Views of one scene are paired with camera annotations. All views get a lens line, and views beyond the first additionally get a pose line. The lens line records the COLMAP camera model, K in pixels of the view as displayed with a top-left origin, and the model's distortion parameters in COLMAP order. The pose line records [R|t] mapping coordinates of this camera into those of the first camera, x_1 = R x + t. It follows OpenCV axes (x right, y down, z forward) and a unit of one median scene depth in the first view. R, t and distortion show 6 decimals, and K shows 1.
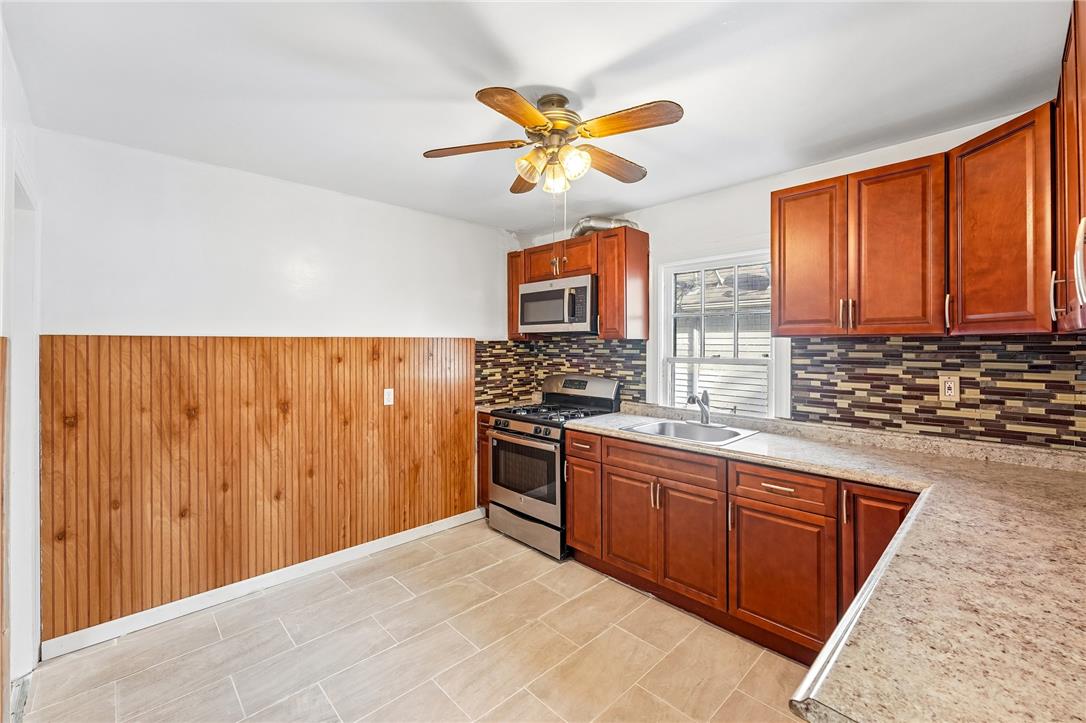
lens RADIAL K [[447.6, 0, 534.5], [0, 447.6, 346.1], [0, 0, 1]] dist [0.002019, -0.000153]
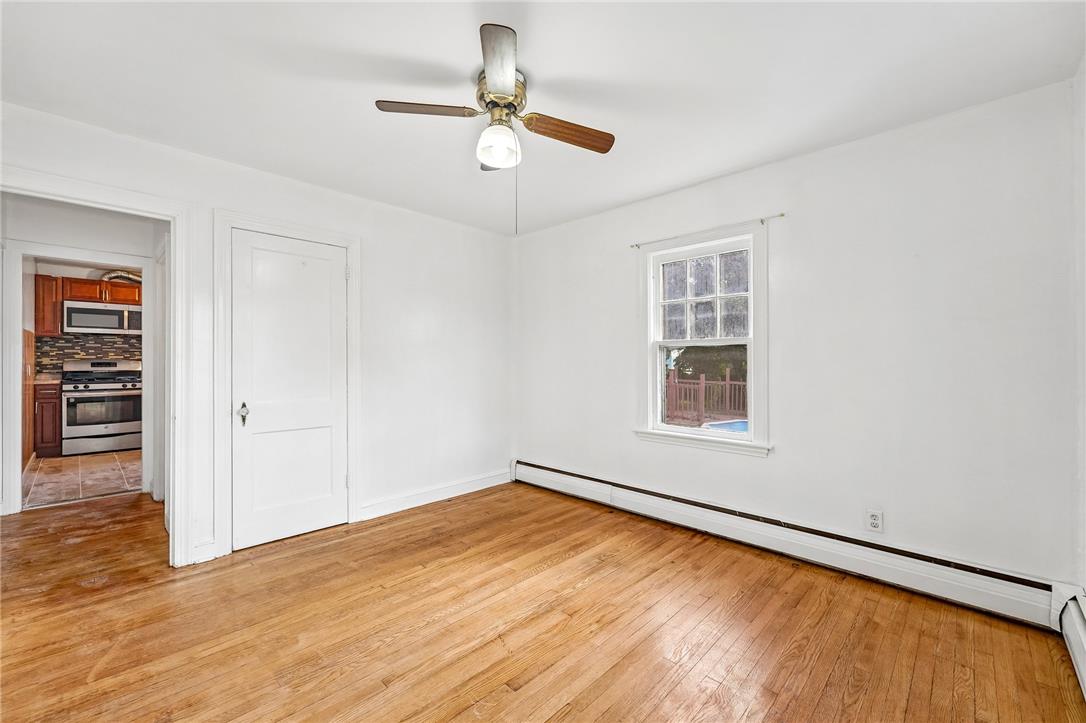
lens RADIAL K [[447.6, 0, 545.6], [0, 447.6, 362.2], [0, 0, 1]] dist [0.002019, -0.000153]
pose [[-0.046190, -0.004542, 0.998922, -2.363447], [0.000335, 0.999990, 0.004562, 0.096561], [-0.998933, 0.000545, -0.046188, -0.828725]]
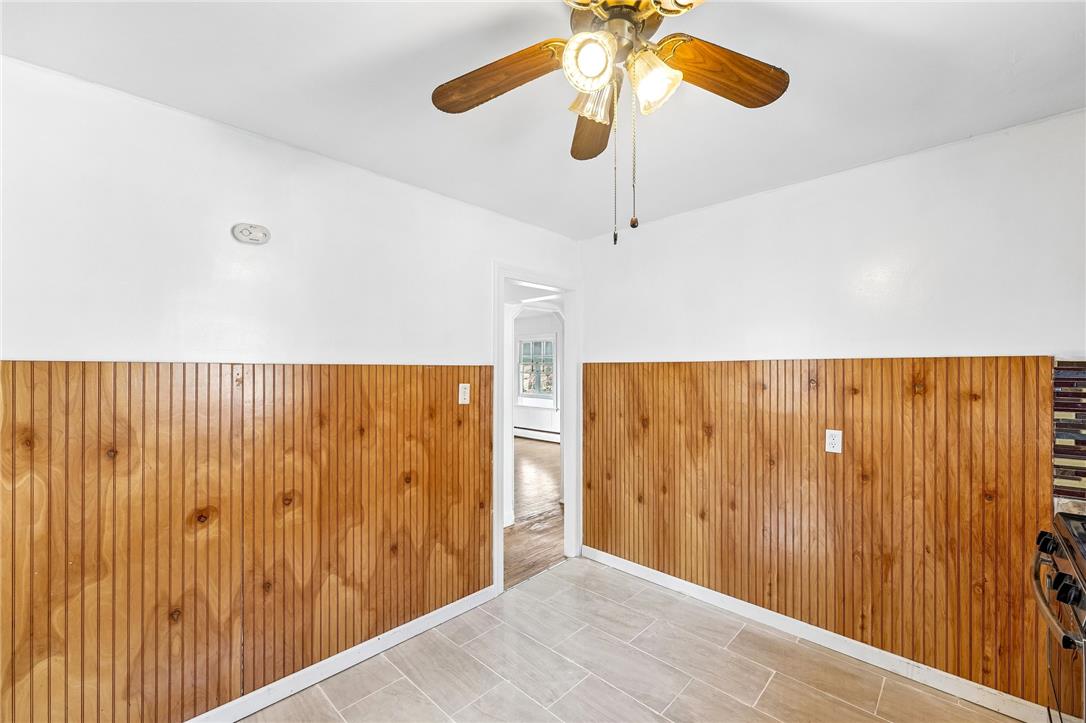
lens RADIAL K [[447.6, 0, 567.3], [0, 447.6, 379.1], [0, 0, 1]] dist [0.002019, -0.000153]
pose [[0.074570, 0.015685, -0.997092, 0.431567], [-0.011498, 0.999823, 0.014868, 0.008367], [0.997150, 0.010356, 0.074737, 0.612211]]
